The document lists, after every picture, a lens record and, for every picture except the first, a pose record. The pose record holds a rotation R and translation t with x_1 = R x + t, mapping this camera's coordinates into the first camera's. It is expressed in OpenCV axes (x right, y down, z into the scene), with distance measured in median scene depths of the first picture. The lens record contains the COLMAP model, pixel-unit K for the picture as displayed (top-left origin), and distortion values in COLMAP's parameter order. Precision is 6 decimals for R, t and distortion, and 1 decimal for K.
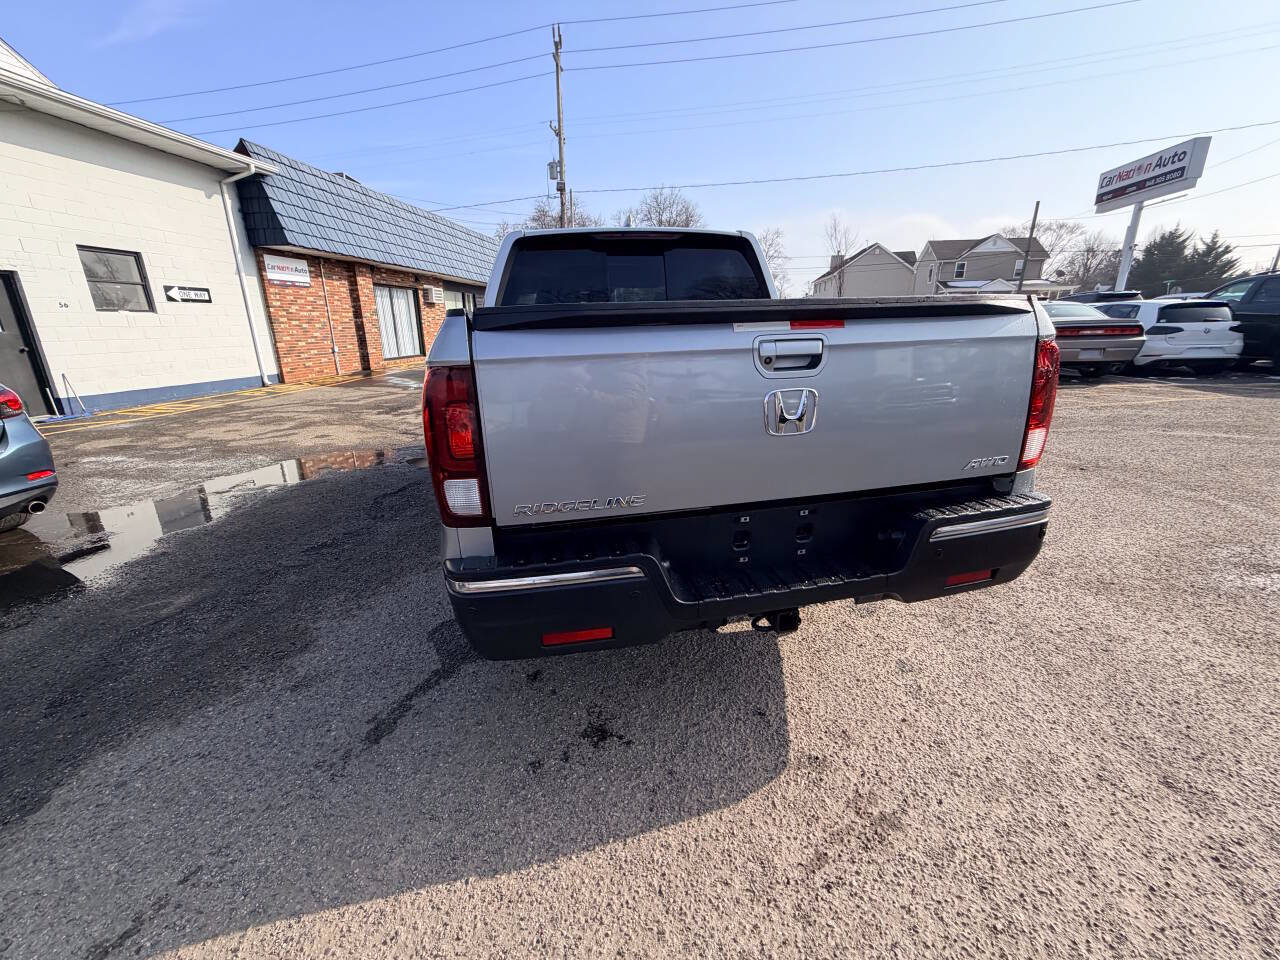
lens RADIAL K [[509.2, 0, 638.5], [0, 509.2, 481.1], [0, 0, 1]] dist [-0.001875, 0.000056]
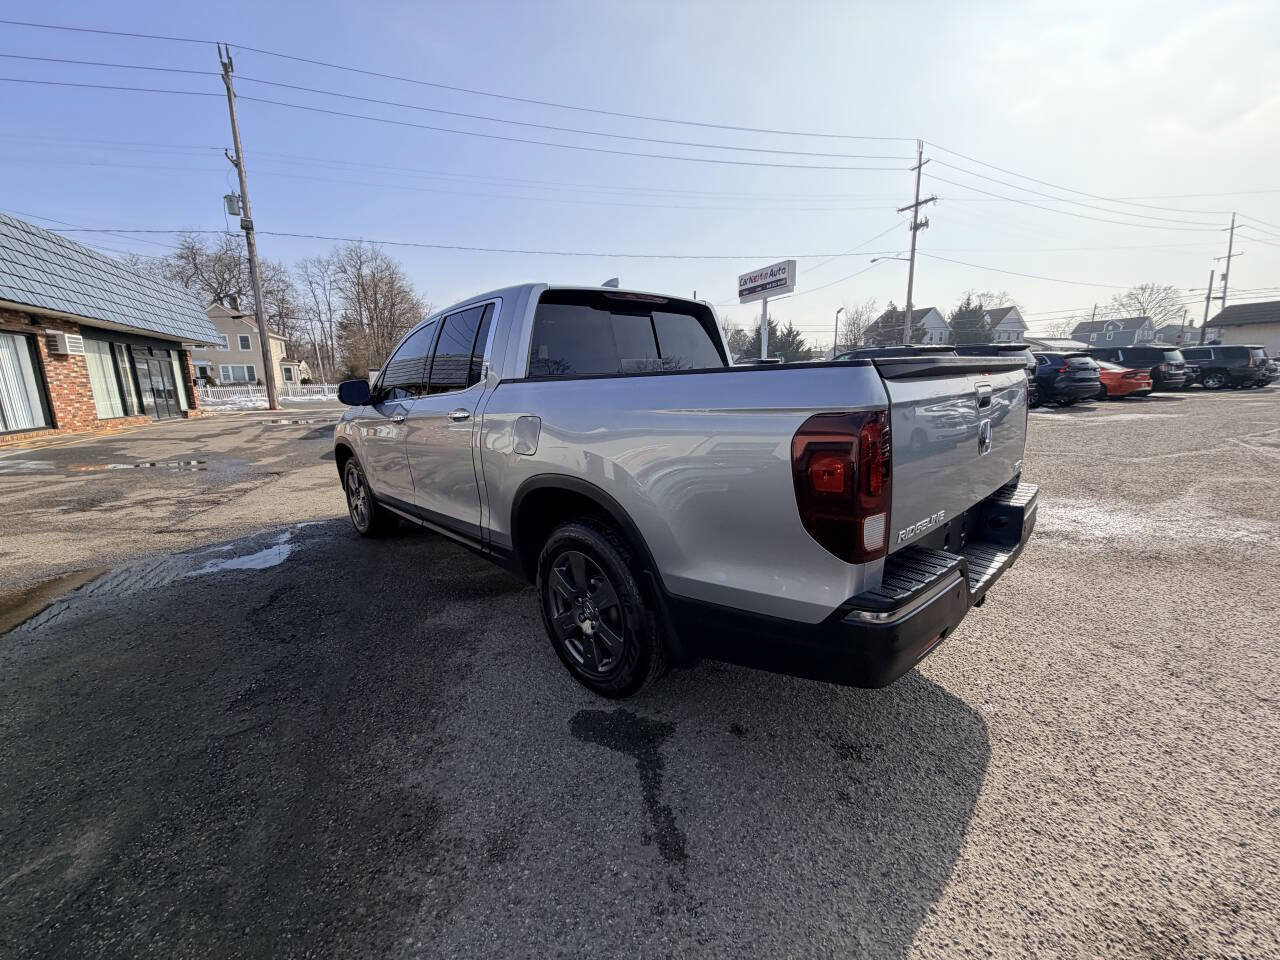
lens RADIAL K [[509.2, 0, 637.6], [0, 509.2, 482.1], [0, 0, 1]] dist [-0.001875, 0.000056]
pose [[0.859201, -0.099657, 0.501839, -0.169326], [0.153084, 0.985987, -0.066295, -0.009892], [-0.488200, 0.133784, 0.862417, 0.040793]]
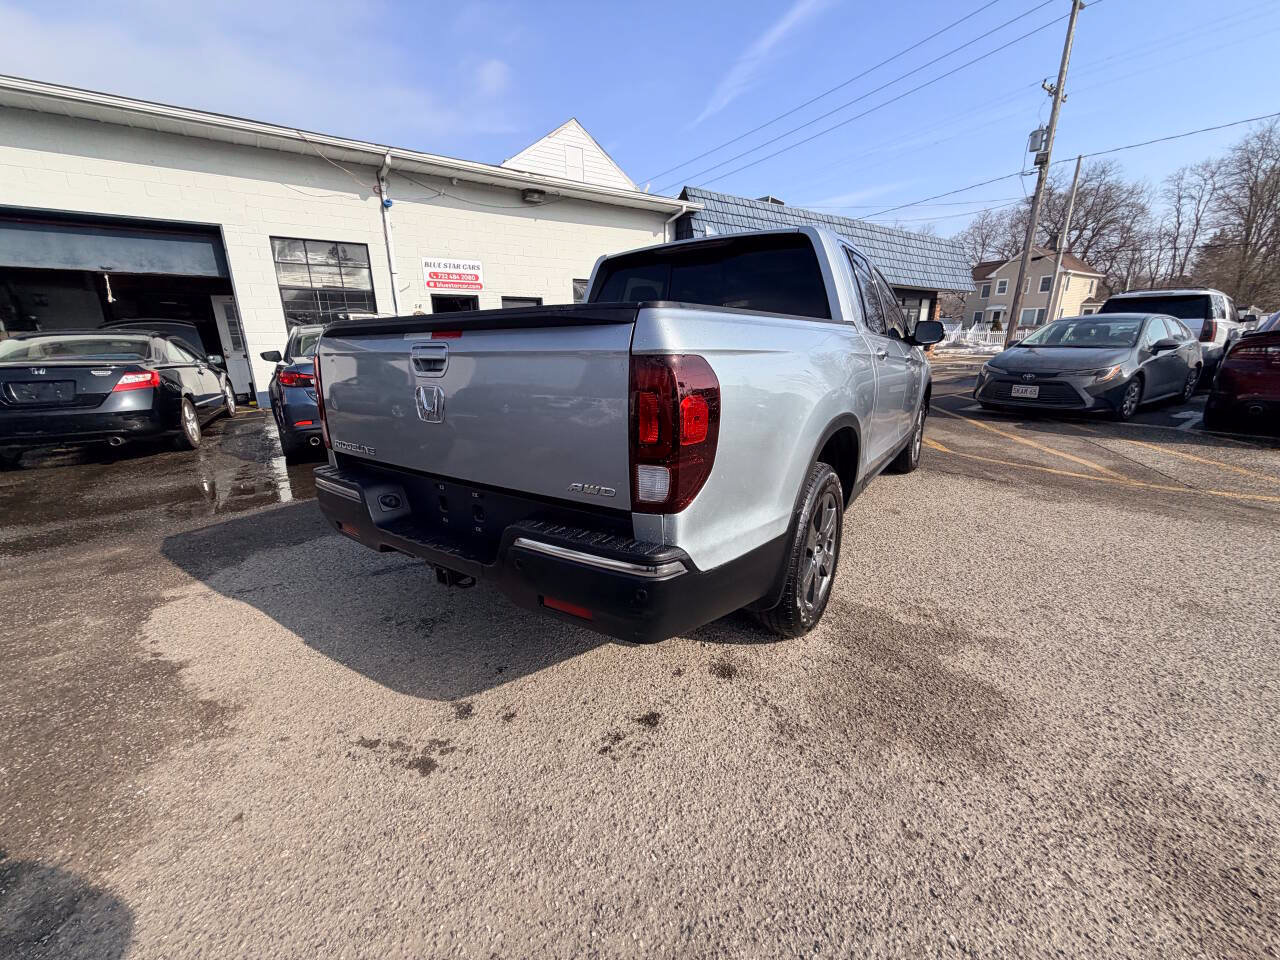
lens RADIAL K [[509.2, 0, 635.6], [0, 509.2, 480.3], [0, 0, 1]] dist [-0.001875, 0.000056]
pose [[0.681824, 0.207593, -0.701442, 0.219921], [-0.213319, 0.973636, 0.080796, -0.022641], [0.699722, 0.094543, 0.708132, 0.067095]]
